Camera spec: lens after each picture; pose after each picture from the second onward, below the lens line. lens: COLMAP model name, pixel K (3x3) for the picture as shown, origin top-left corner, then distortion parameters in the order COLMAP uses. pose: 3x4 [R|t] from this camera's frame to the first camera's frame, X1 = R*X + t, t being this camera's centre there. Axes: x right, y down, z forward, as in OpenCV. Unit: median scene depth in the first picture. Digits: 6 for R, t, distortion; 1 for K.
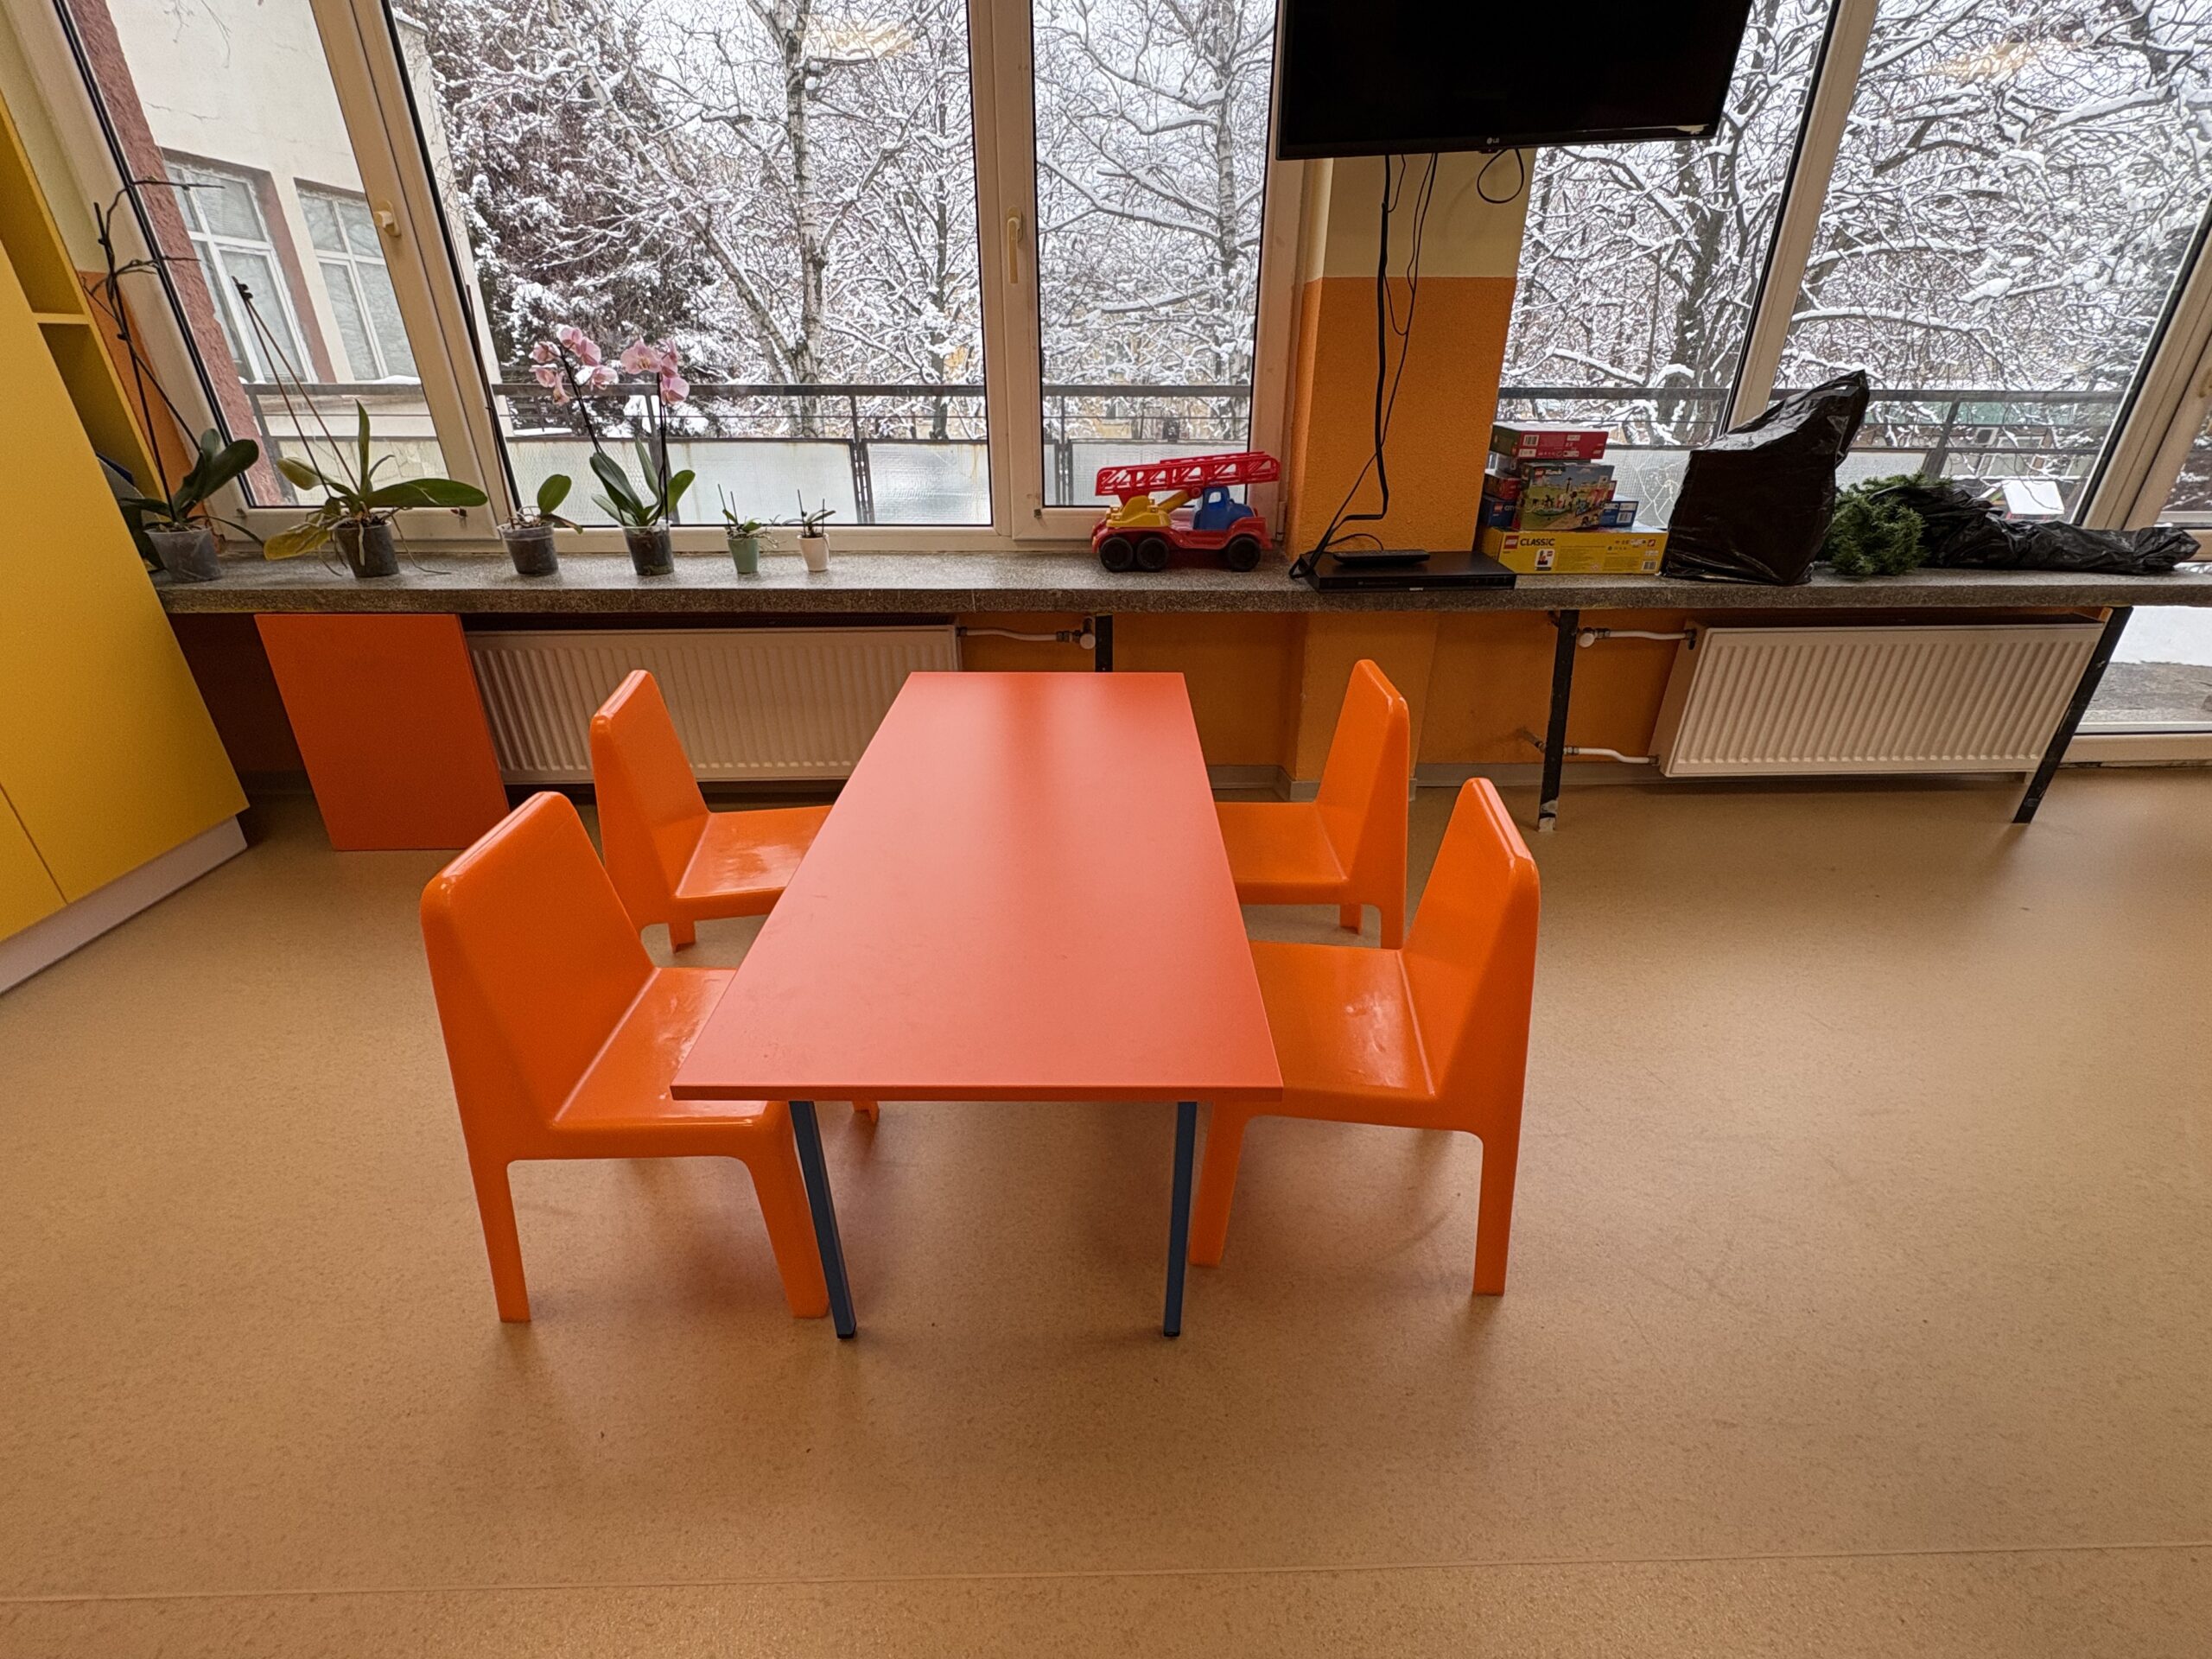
lens RADIAL K [[951.6, 0, 1106.7], [0, 951.6, 825.0], [0, 0, 1]] dist [0.000529, 0.000041]
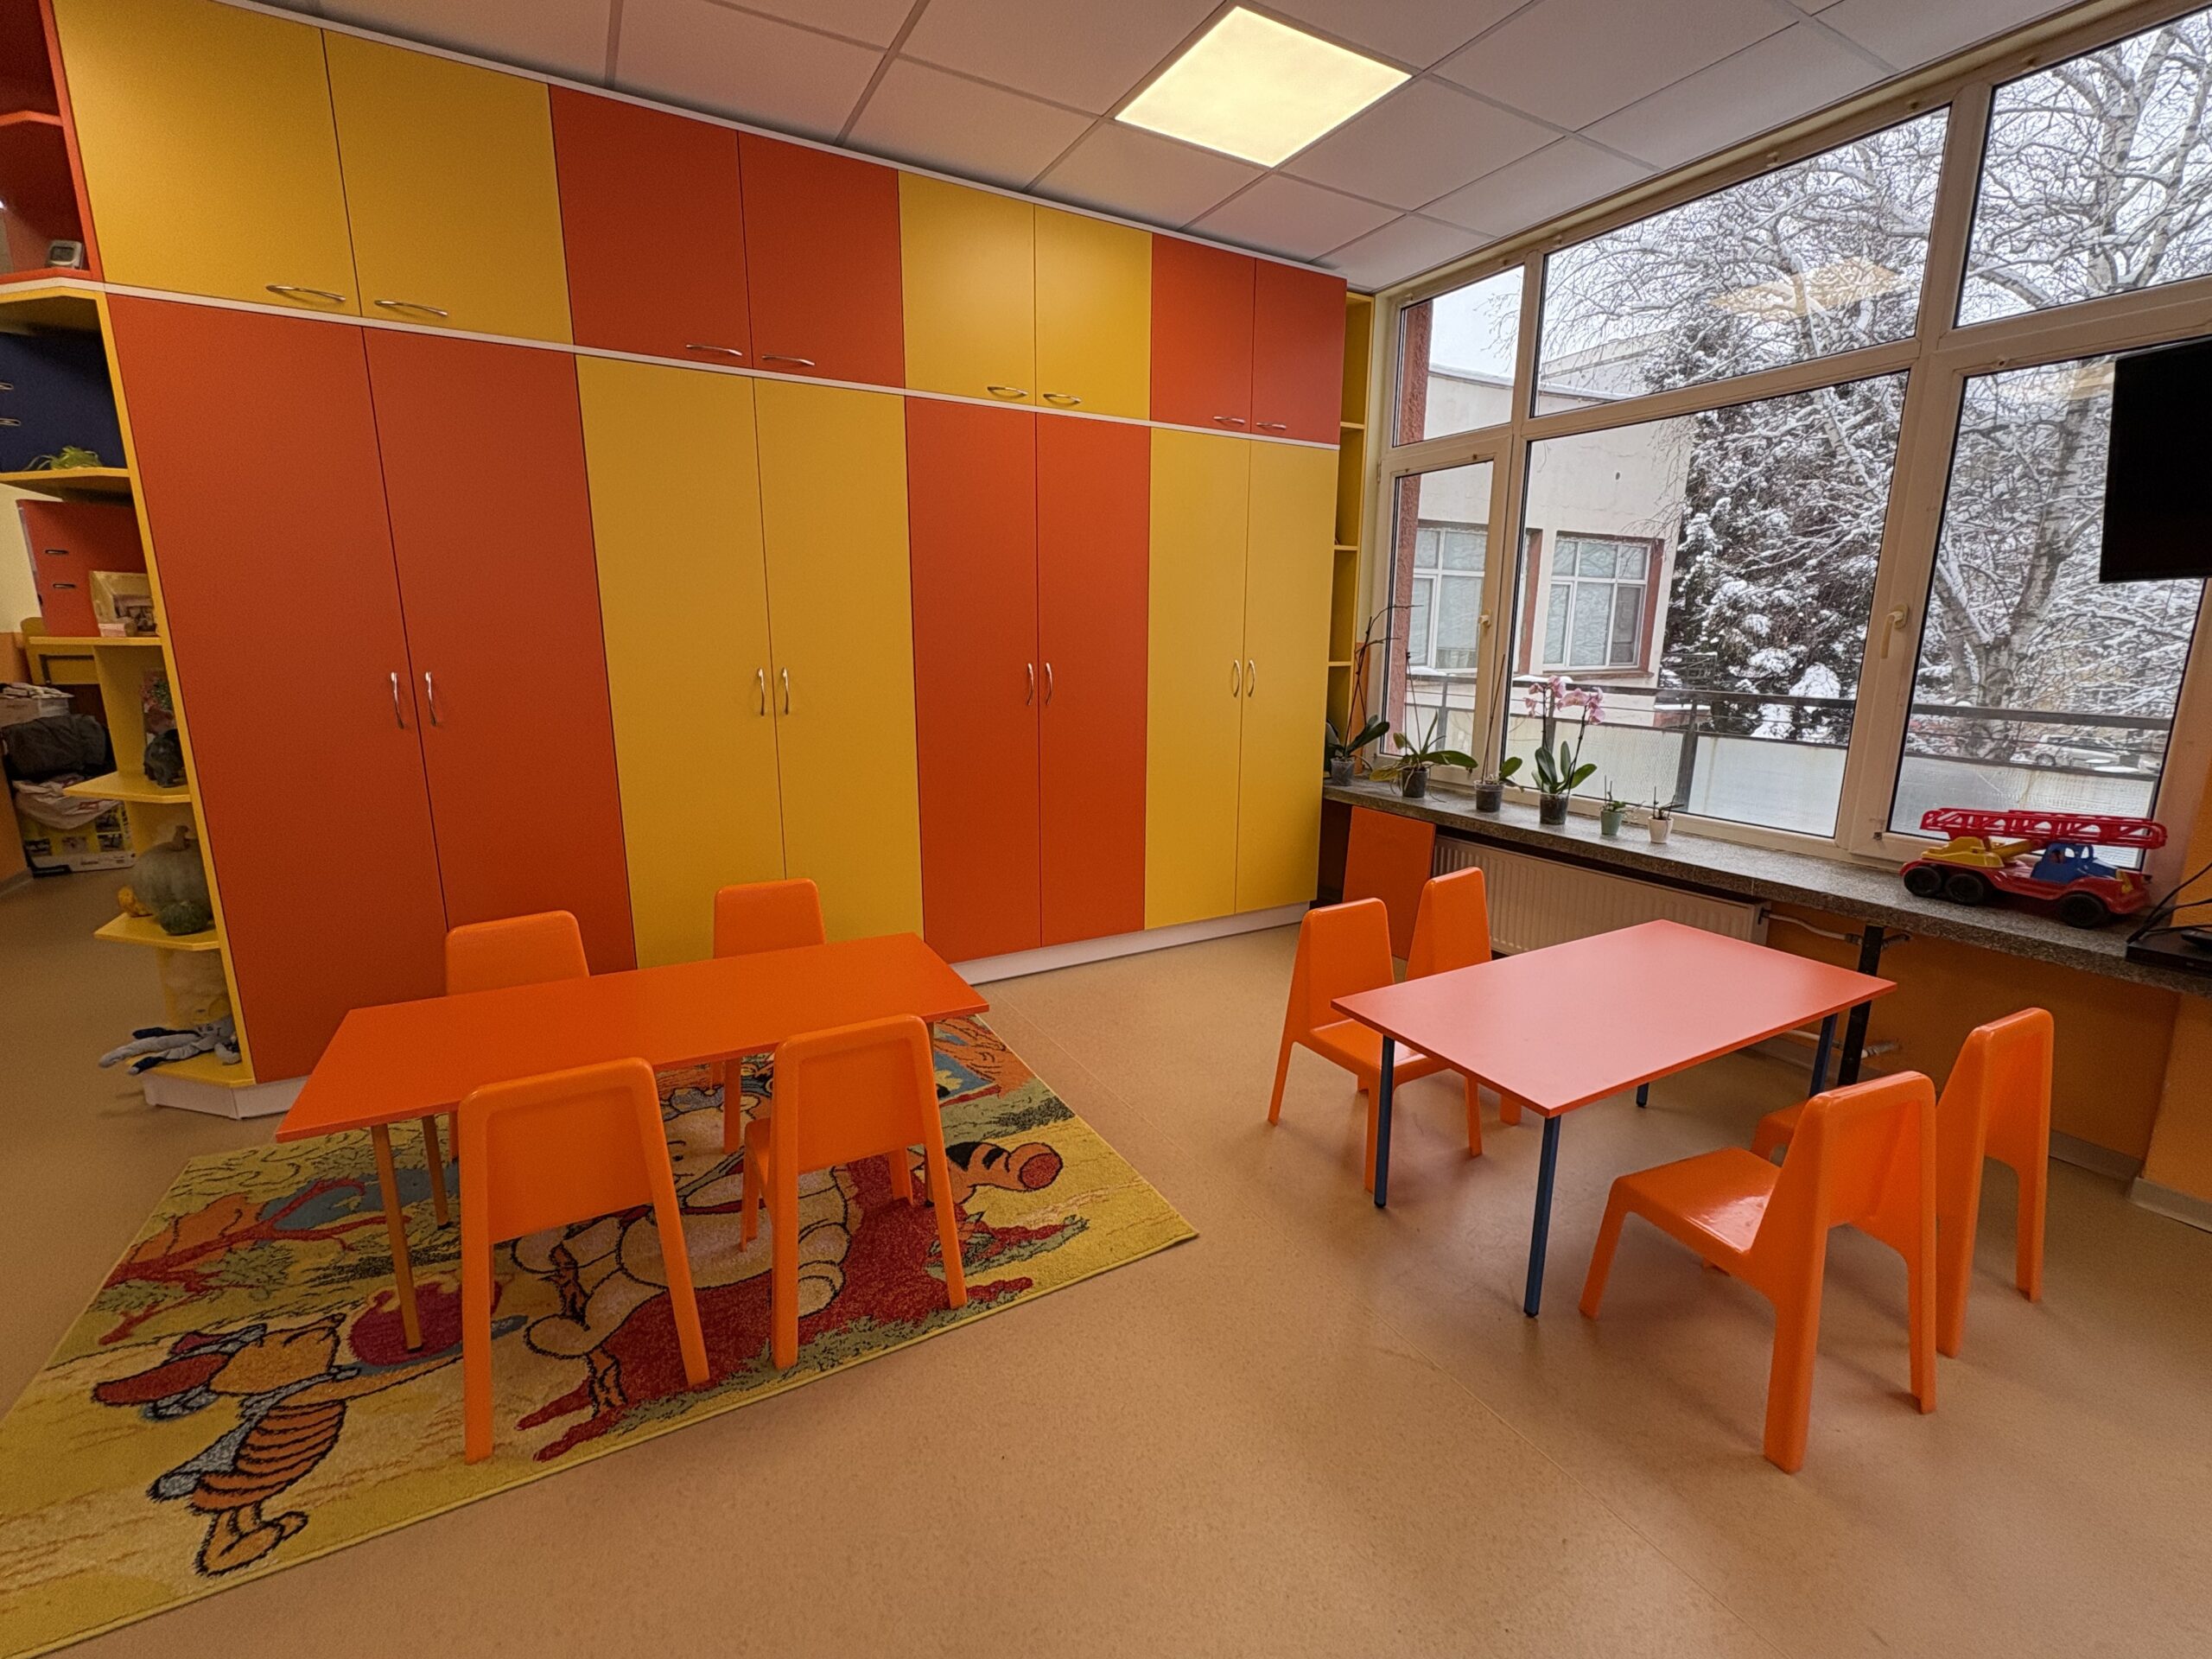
lens RADIAL K [[951.6, 0, 1106.7], [0, 951.6, 825.0], [0, 0, 1]] dist [0.000529, 0.000041]
pose [[0.473961, 0.178898, -0.862181, 0.500882], [-0.393375, 0.919023, -0.025555, 0.057736], [0.787792, 0.351272, 0.505956, -0.331996]]
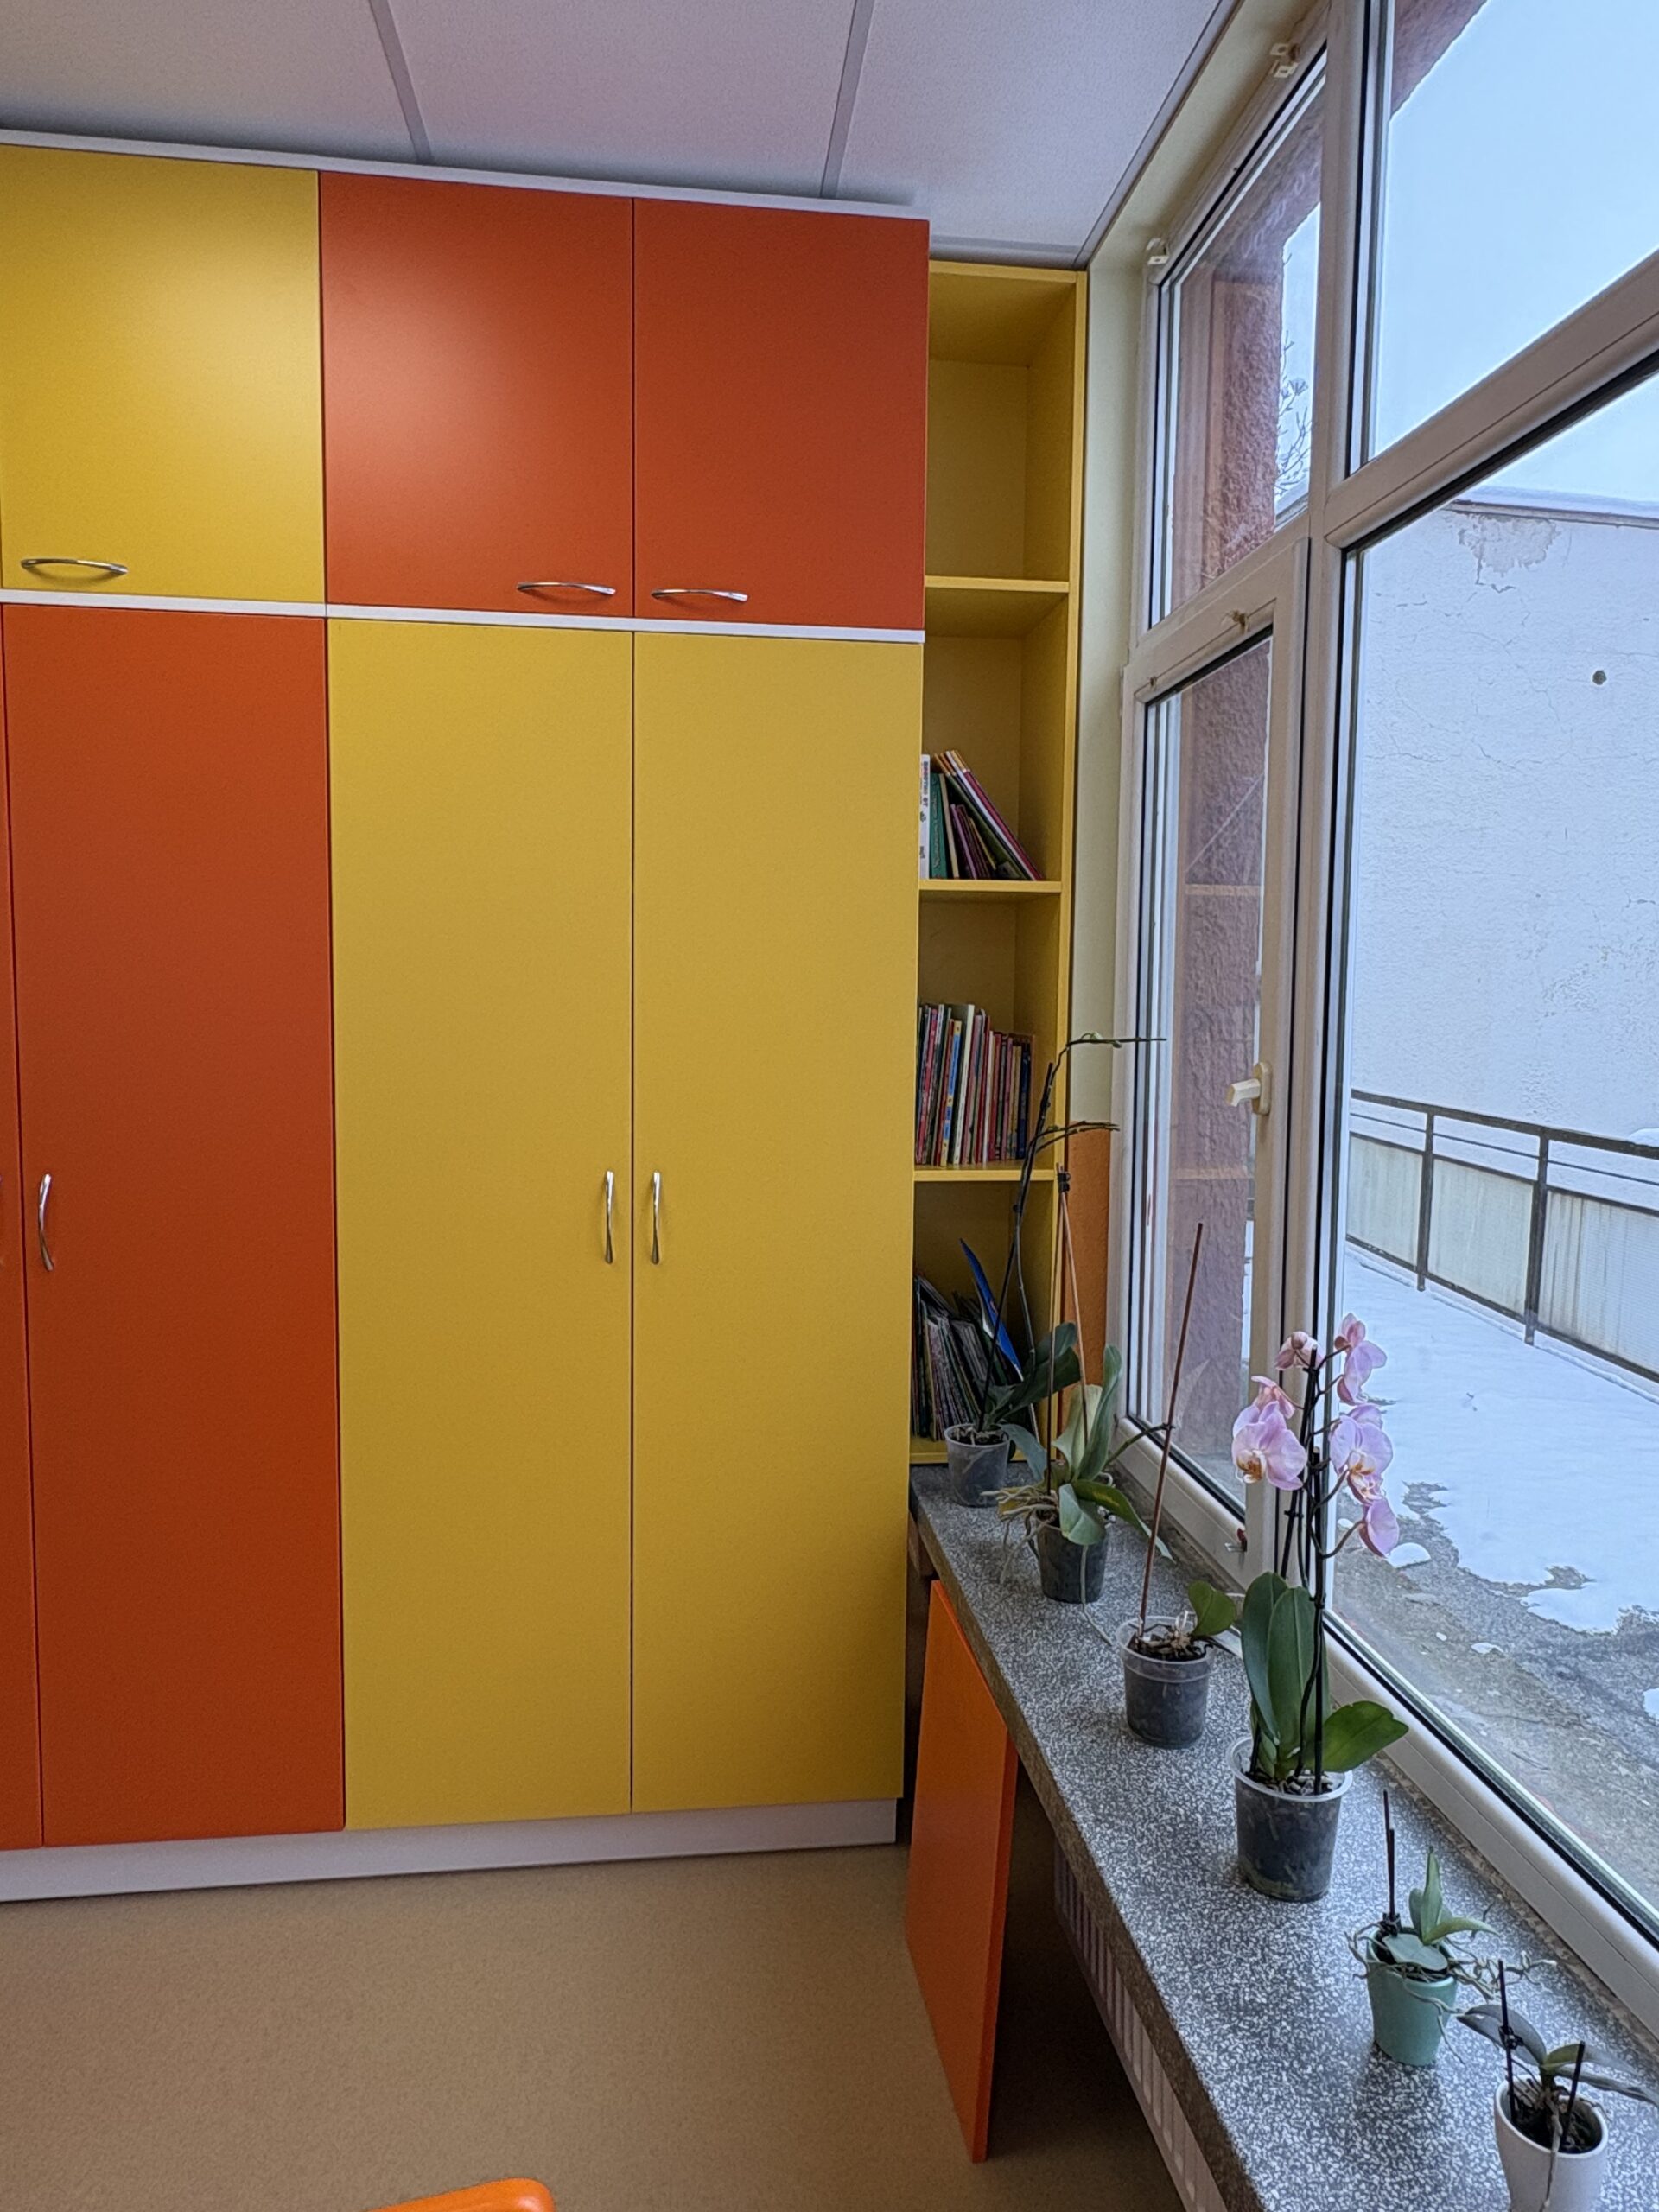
lens RADIAL K [[1451.1, 0, 841.2], [0, 1451.1, 1101.7], [0, 0, 1]] dist [0.000216, 0.000220]
pose [[0.103775, 0.085972, -0.990878, 0.125923], [-0.453953, 0.890530, 0.029723, -0.489069], [0.884962, 0.446728, 0.131442, 0.583974]]
